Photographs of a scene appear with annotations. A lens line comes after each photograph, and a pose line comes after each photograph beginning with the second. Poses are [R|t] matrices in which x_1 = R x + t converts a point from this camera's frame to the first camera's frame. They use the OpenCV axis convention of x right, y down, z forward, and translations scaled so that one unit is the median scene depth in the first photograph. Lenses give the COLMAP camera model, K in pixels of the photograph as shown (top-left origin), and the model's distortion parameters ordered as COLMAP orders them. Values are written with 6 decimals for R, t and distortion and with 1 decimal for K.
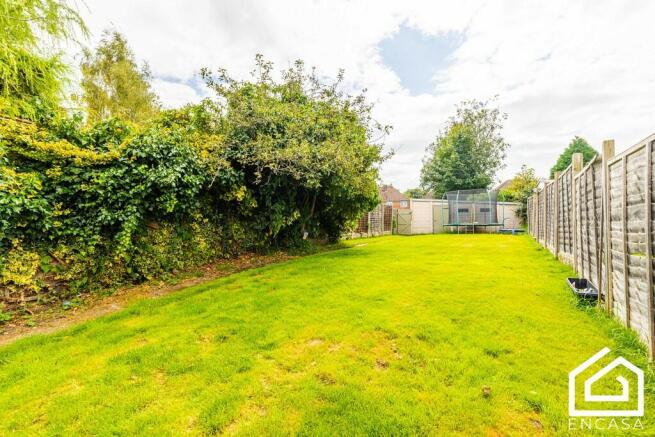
lens RADIAL K [[301.5, 0, 327.2], [0, 301.5, 218.5], [0, 0, 1]] dist [-0.000183, 0.000264]
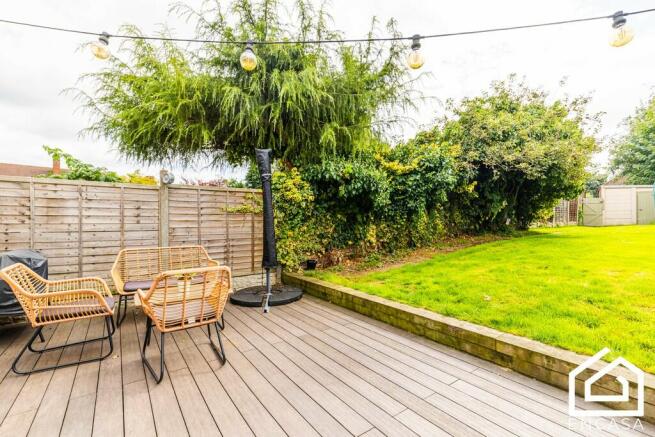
lens RADIAL K [[301.5, 0, 327.3], [0, 301.5, 223.0], [0, 0, 1]] dist [-0.000183, 0.000264]
pose [[0.912101, -0.002206, -0.409960, -0.264801], [0.014216, 0.999554, 0.026250, 0.025586], [0.409719, -0.029771, 0.911726, -0.395179]]
